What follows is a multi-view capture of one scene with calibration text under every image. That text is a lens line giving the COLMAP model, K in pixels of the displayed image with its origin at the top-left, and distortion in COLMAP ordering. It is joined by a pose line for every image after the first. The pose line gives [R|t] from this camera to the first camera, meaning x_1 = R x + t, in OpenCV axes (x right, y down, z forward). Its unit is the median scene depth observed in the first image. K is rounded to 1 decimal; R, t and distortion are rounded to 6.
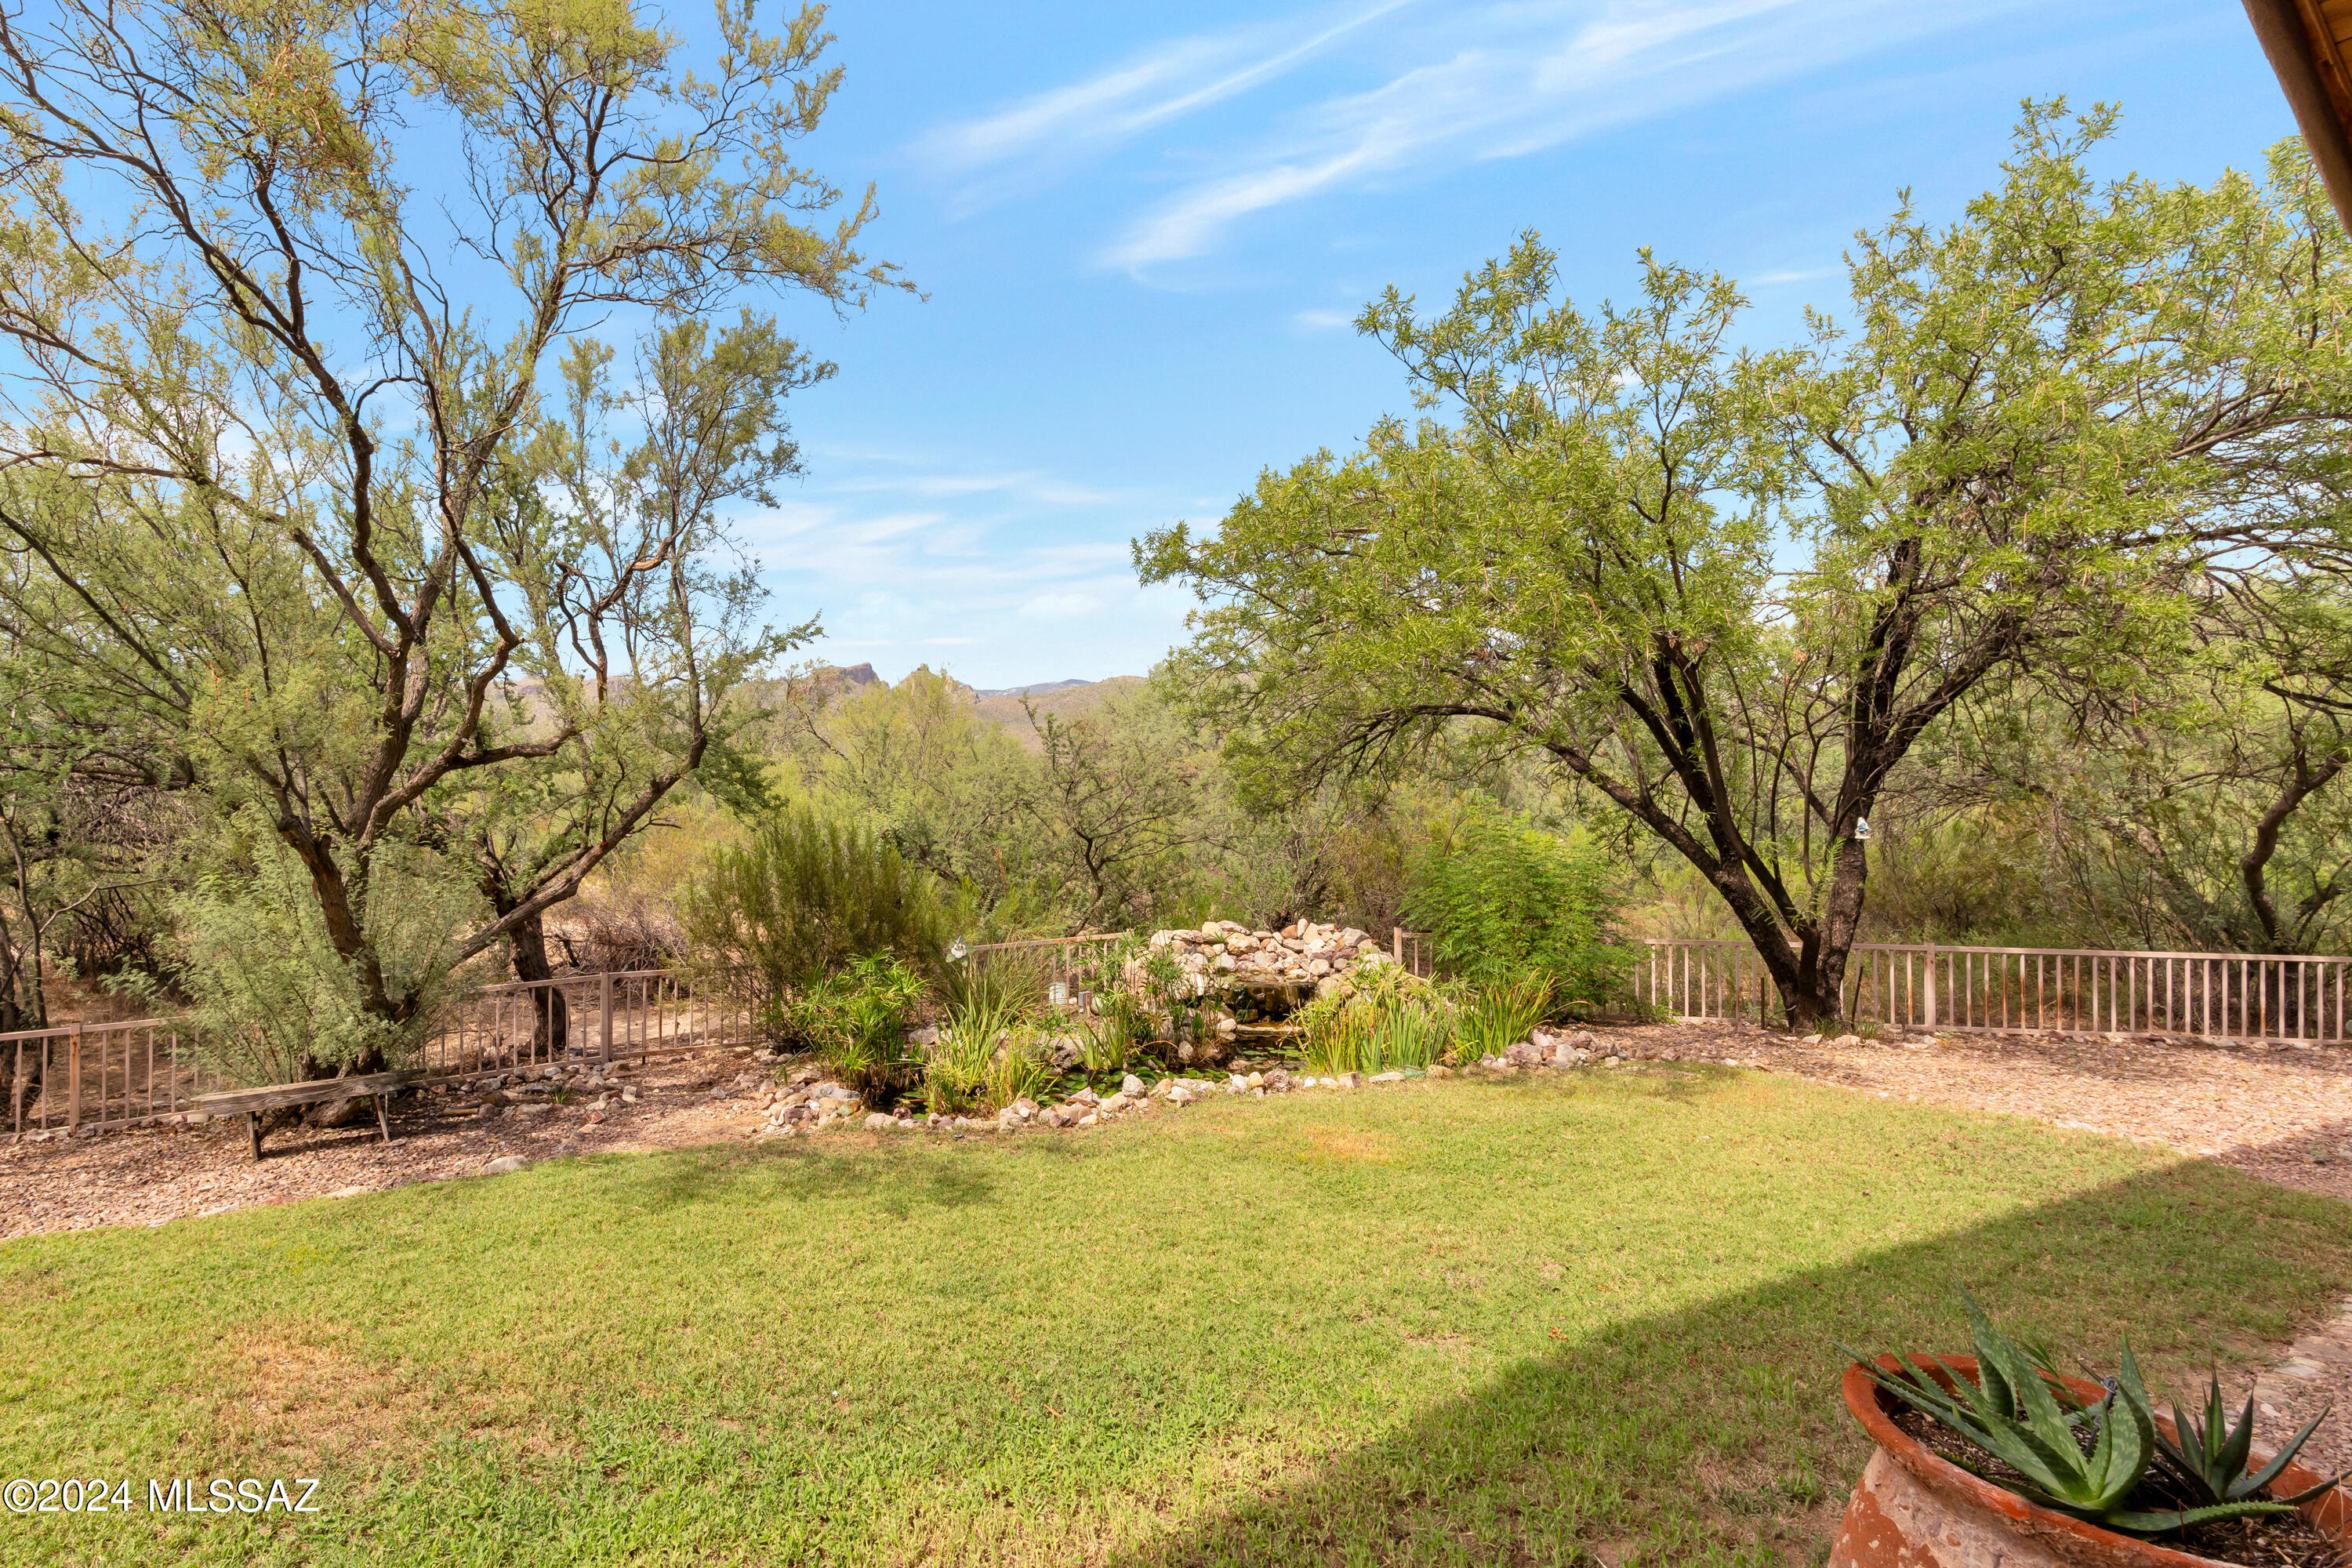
lens RADIAL K [[1179.6, 0, 1021.9], [0, 1179.6, 773.4], [0, 0, 1]] dist [-0.001524, -0.000115]
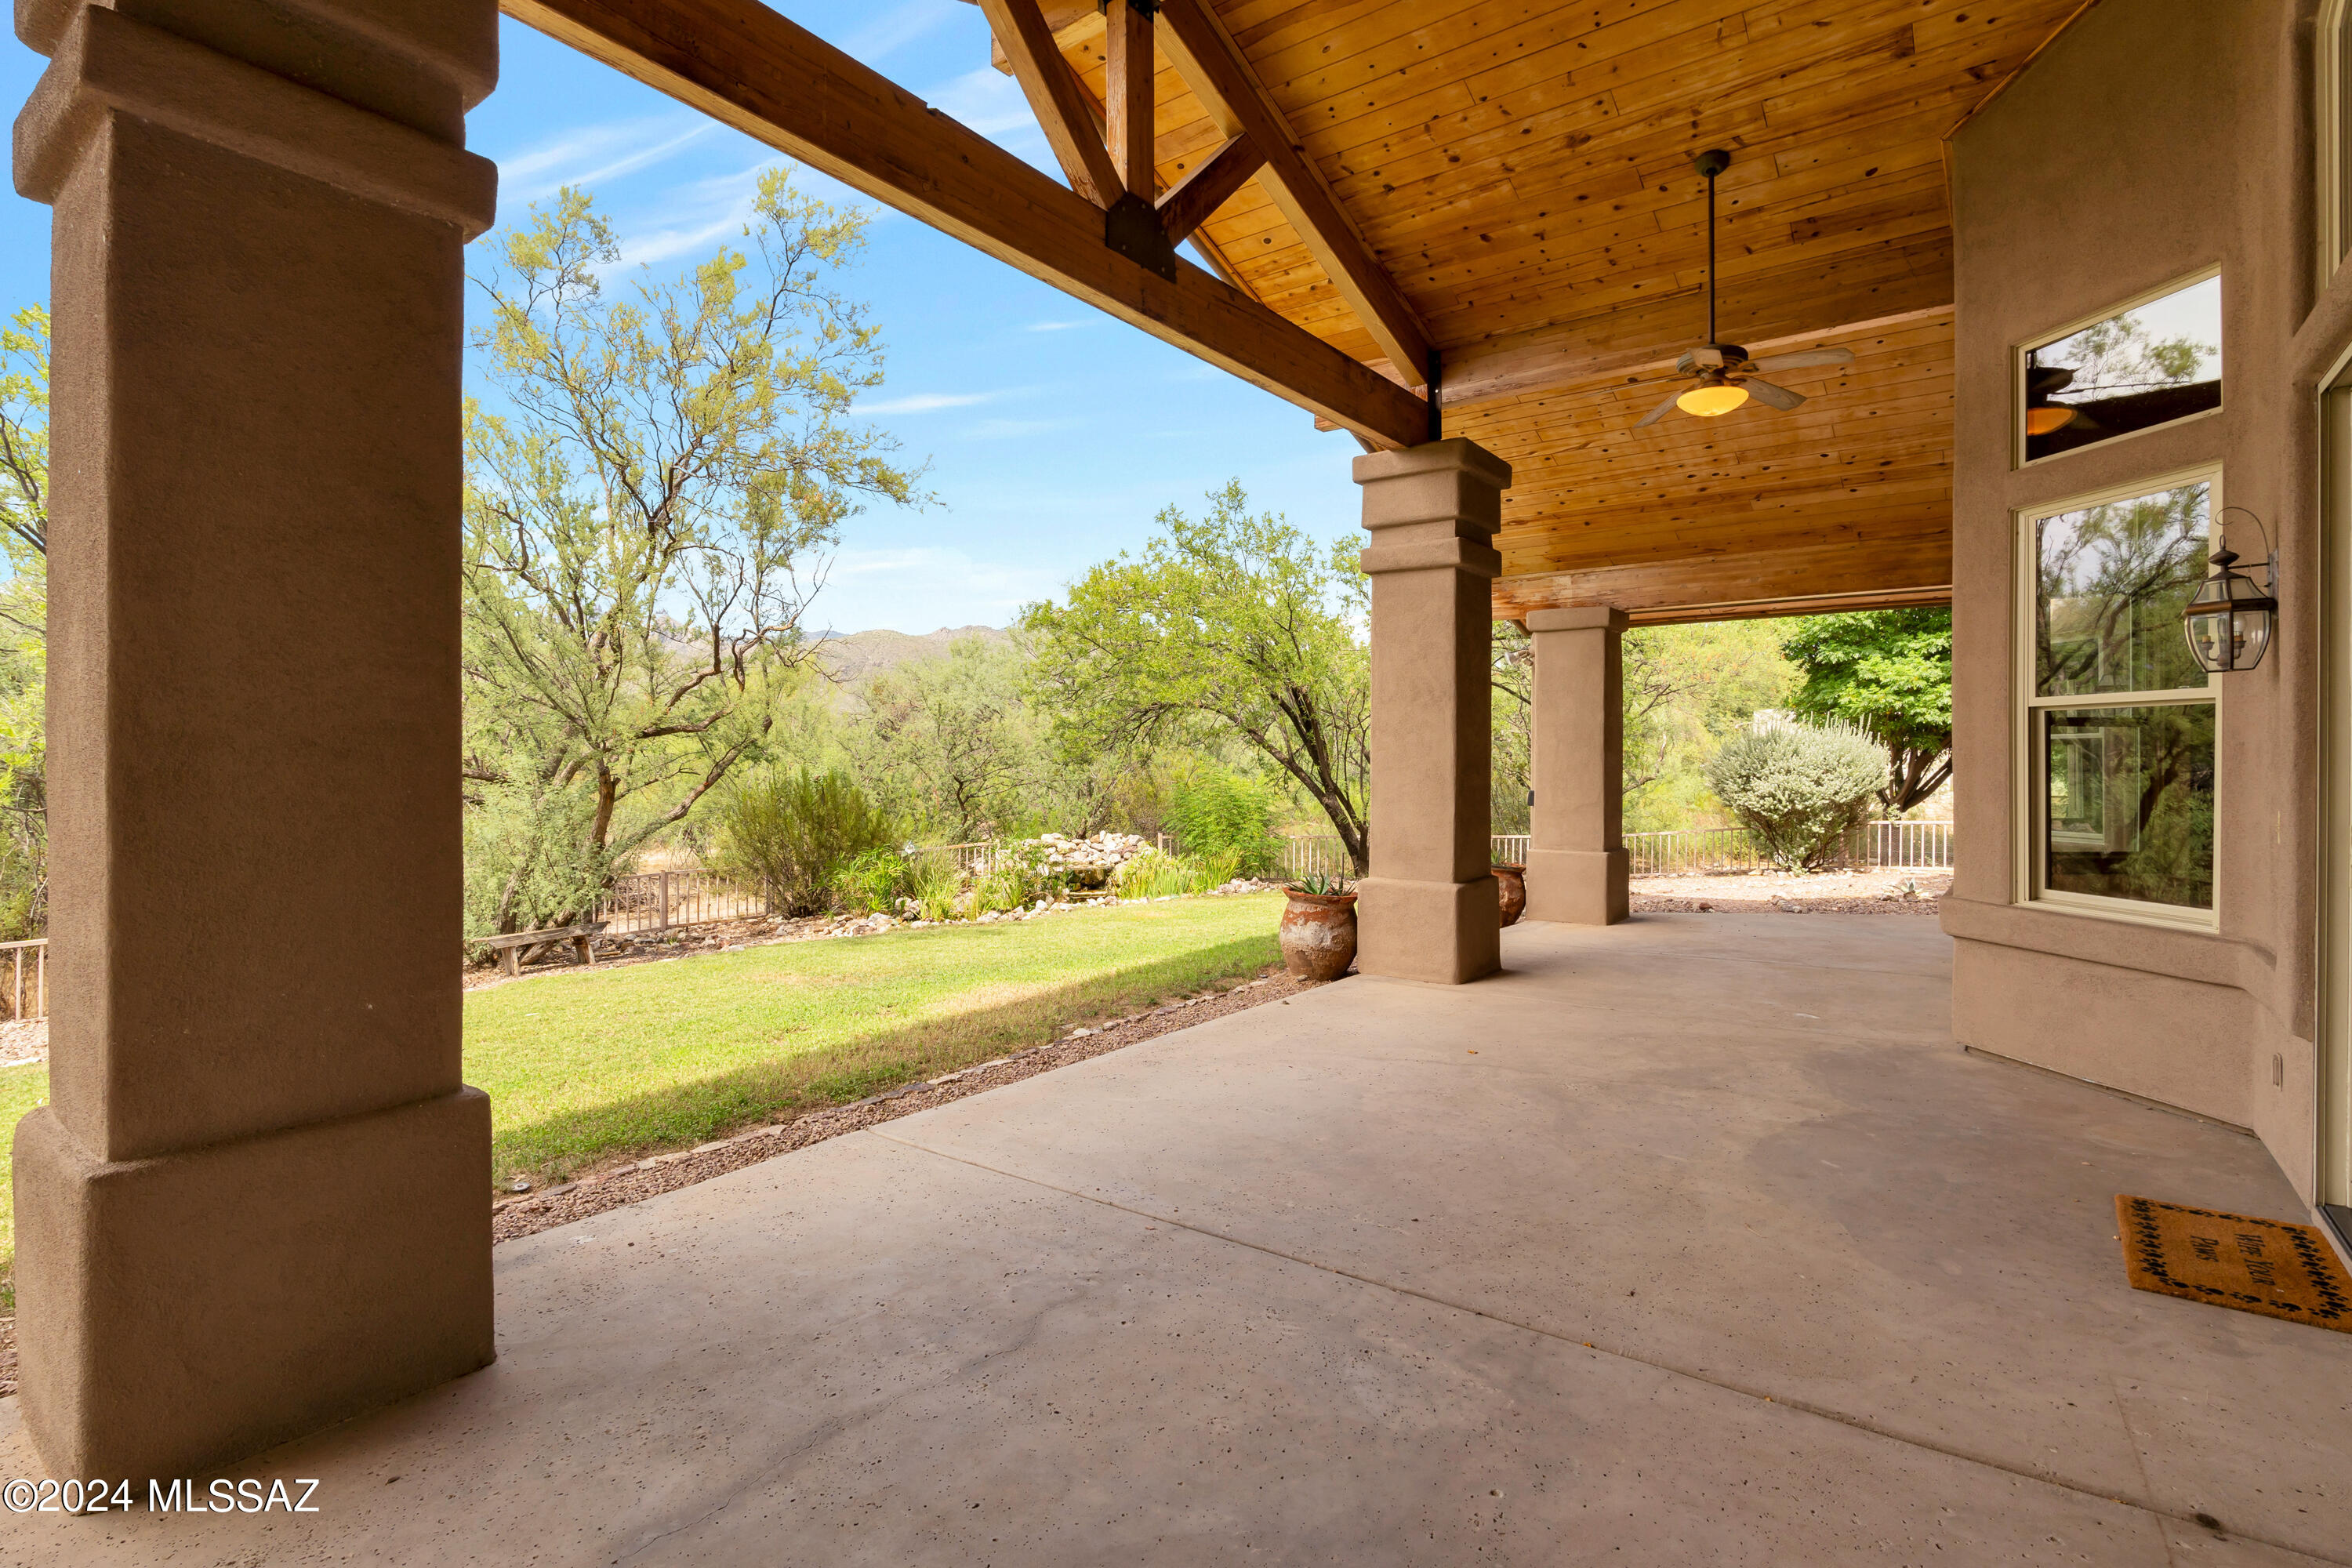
lens RADIAL K [[1123.6, 0, 1171.4], [0, 1123.6, 775.2], [0, 0, 1]] dist [0.000658, 0.000114]
pose [[0.940488, -0.000370, 0.339828, -0.225359], [-0.014049, 0.999102, 0.039967, -0.018522], [-0.339538, -0.042363, 0.939638, -0.546783]]
